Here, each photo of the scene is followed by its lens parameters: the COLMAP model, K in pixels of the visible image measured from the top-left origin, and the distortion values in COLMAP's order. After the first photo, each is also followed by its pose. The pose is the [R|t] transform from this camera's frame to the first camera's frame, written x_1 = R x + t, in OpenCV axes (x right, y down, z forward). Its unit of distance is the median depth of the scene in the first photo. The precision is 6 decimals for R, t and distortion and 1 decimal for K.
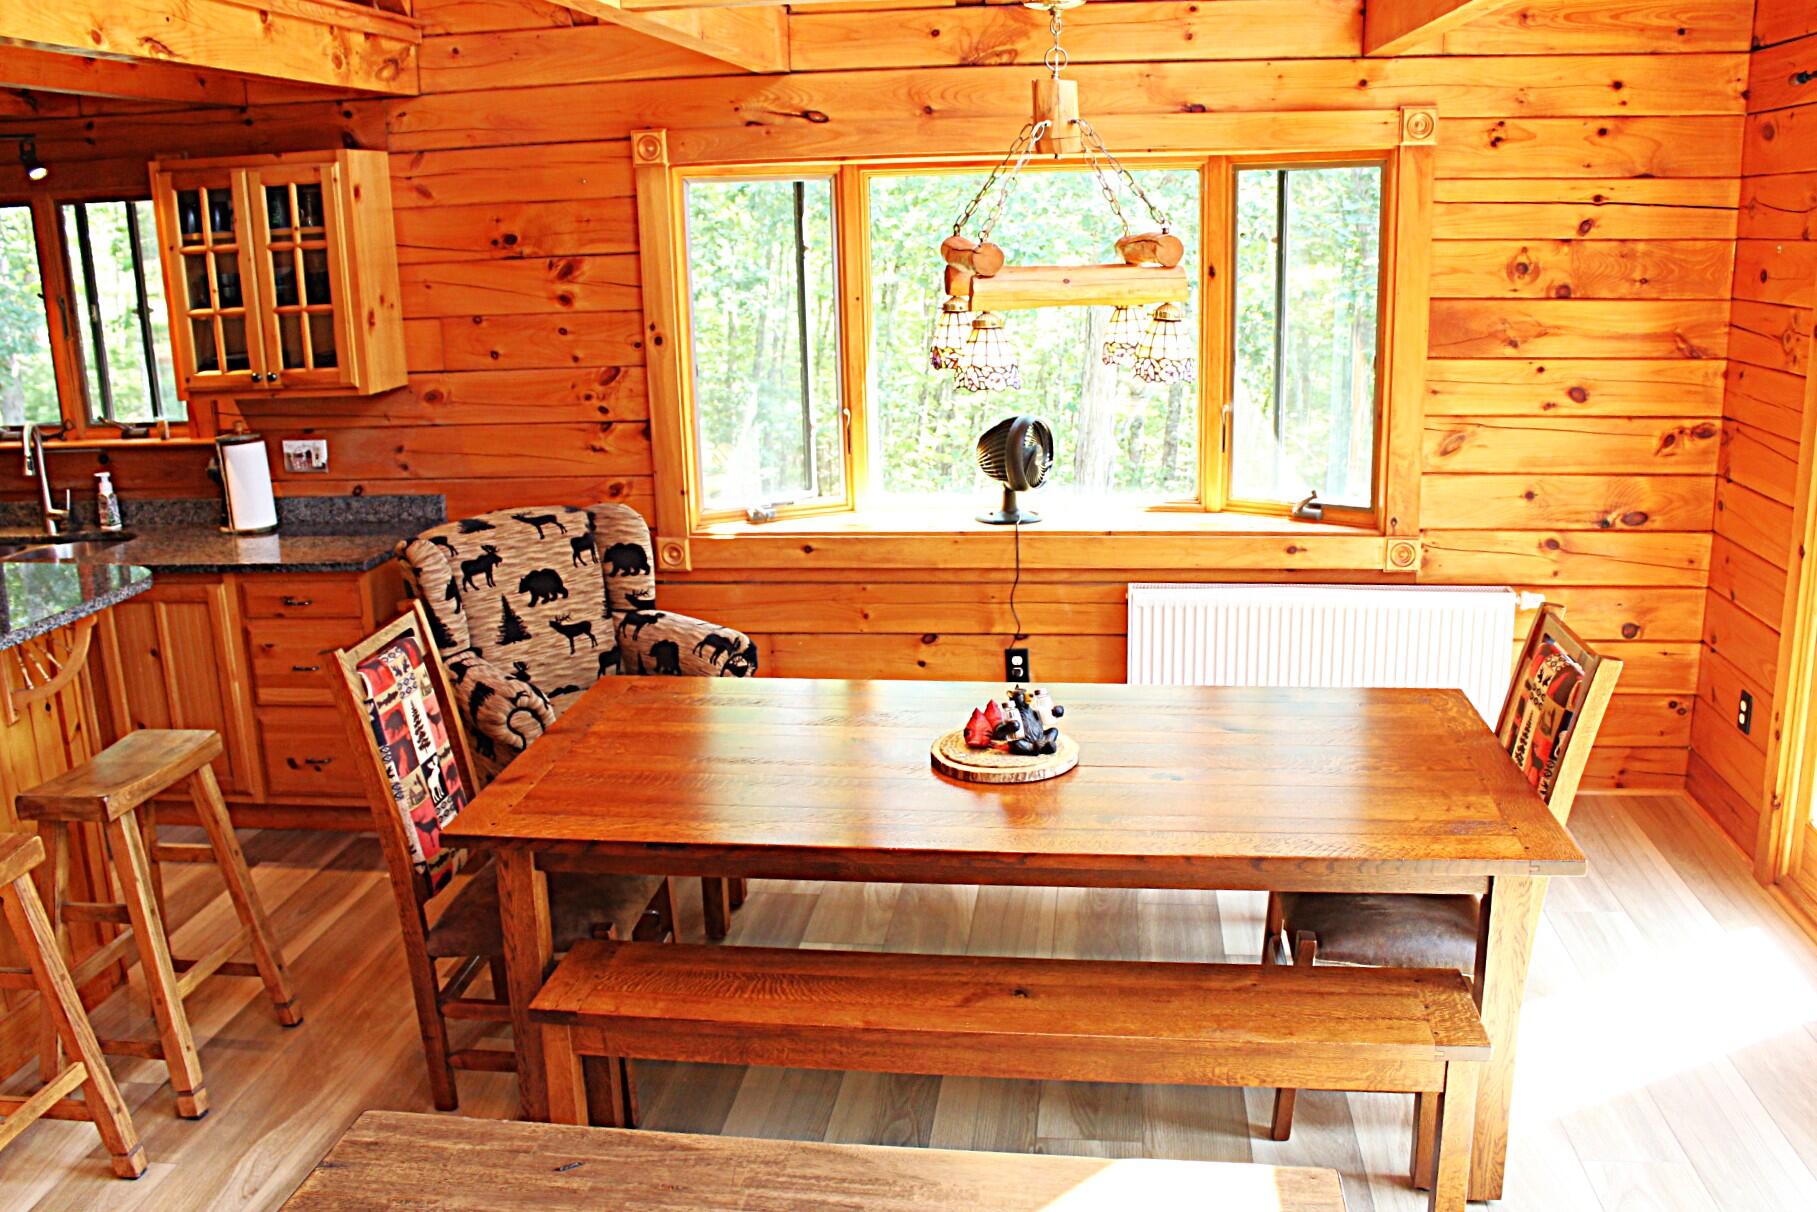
lens RADIAL K [[1559.0, 0, 908.5], [0, 1559.0, 606.0], [0, 0, 1]] dist [-0.093243, 0.013303]
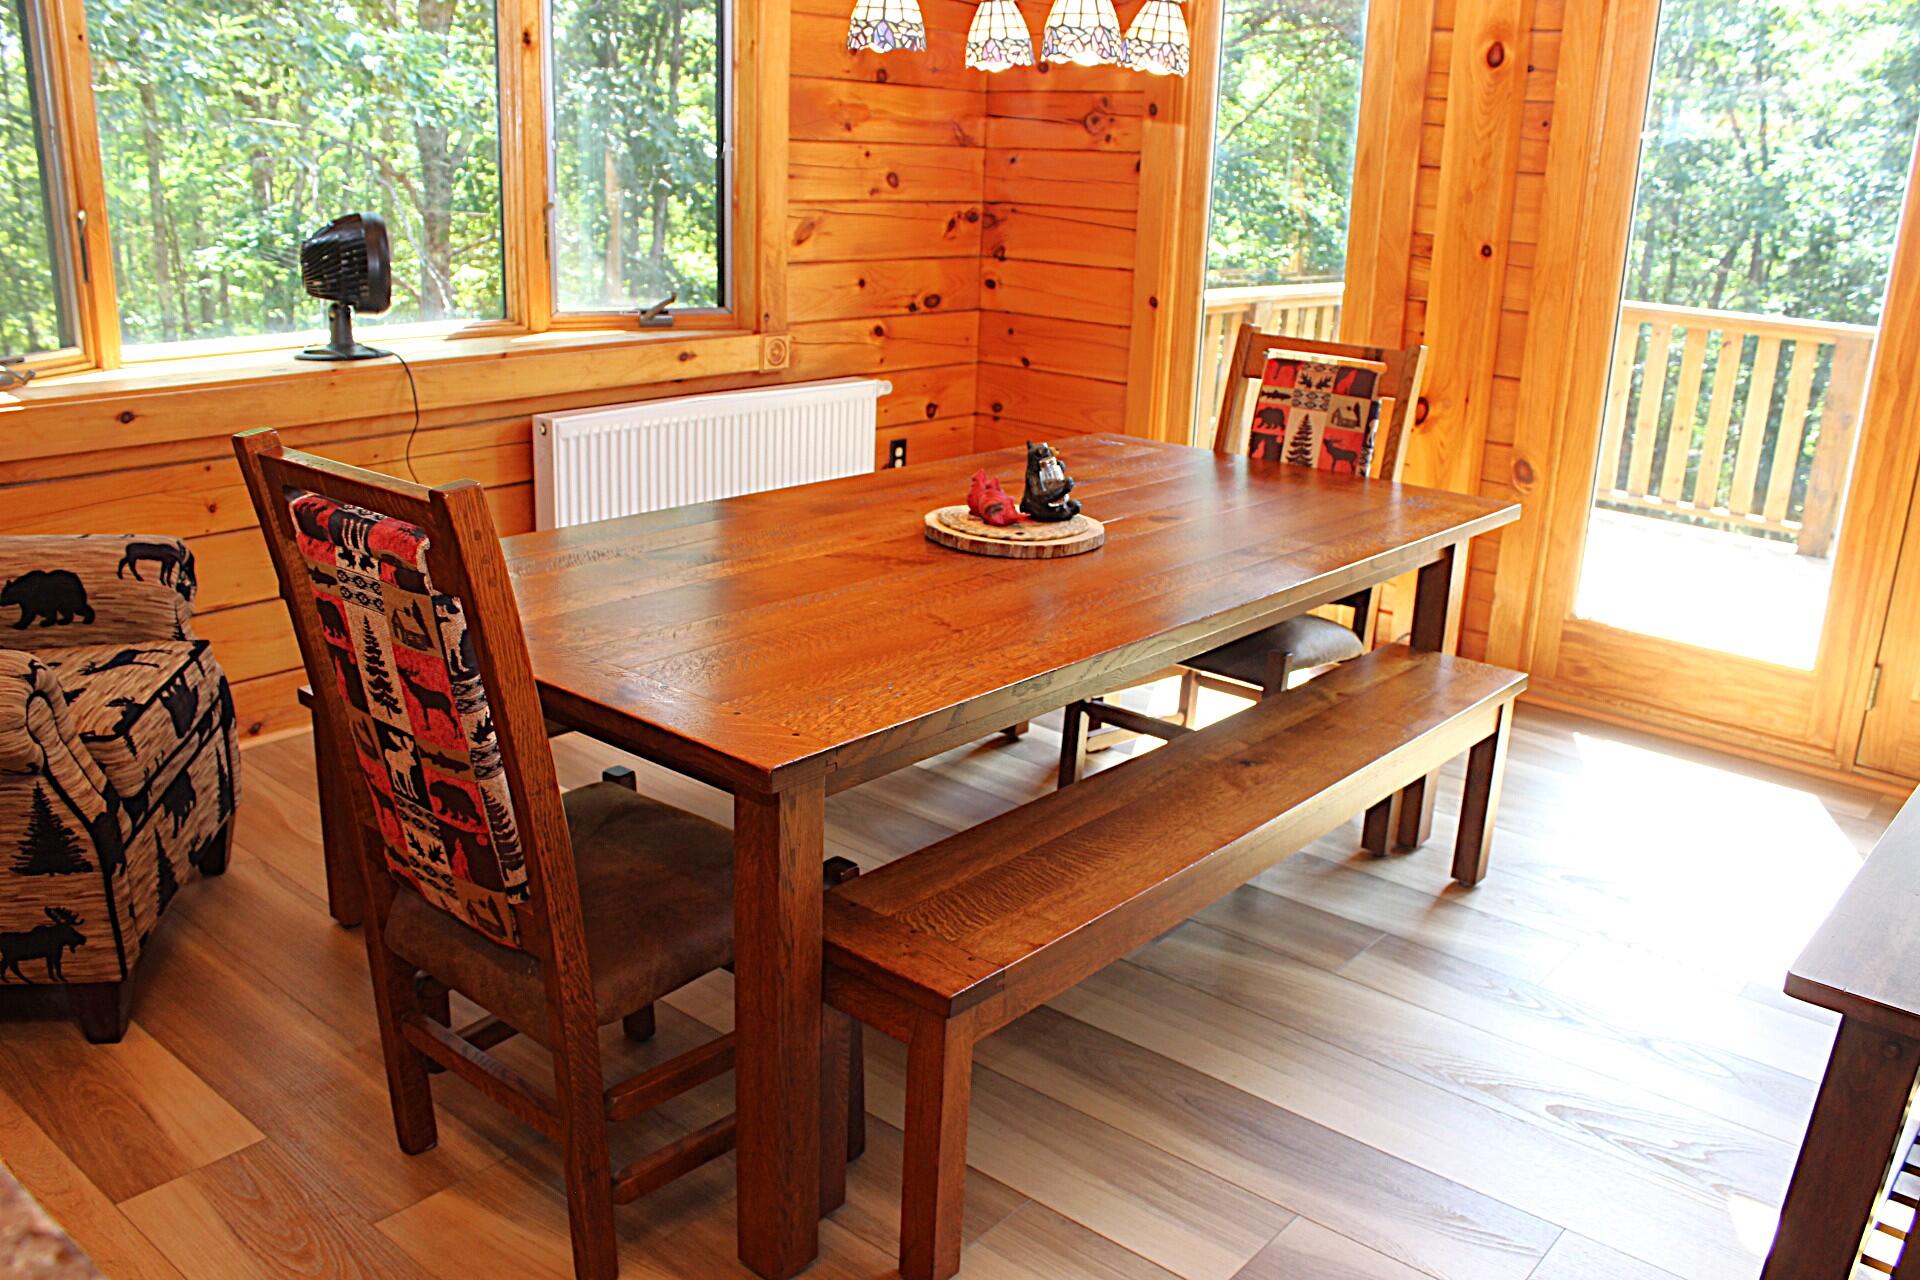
lens RADIAL K [[1647.4, 0, 960.0], [0, 1647.4, 640.0], [0, 0, 1]] dist [-0.093243, 0.013303]
pose [[0.532326, -0.201933, 0.822102, -0.485399], [0.152816, 0.978101, 0.141300, 0.014281], [-0.832632, 0.050412, 0.551527, 0.367207]]
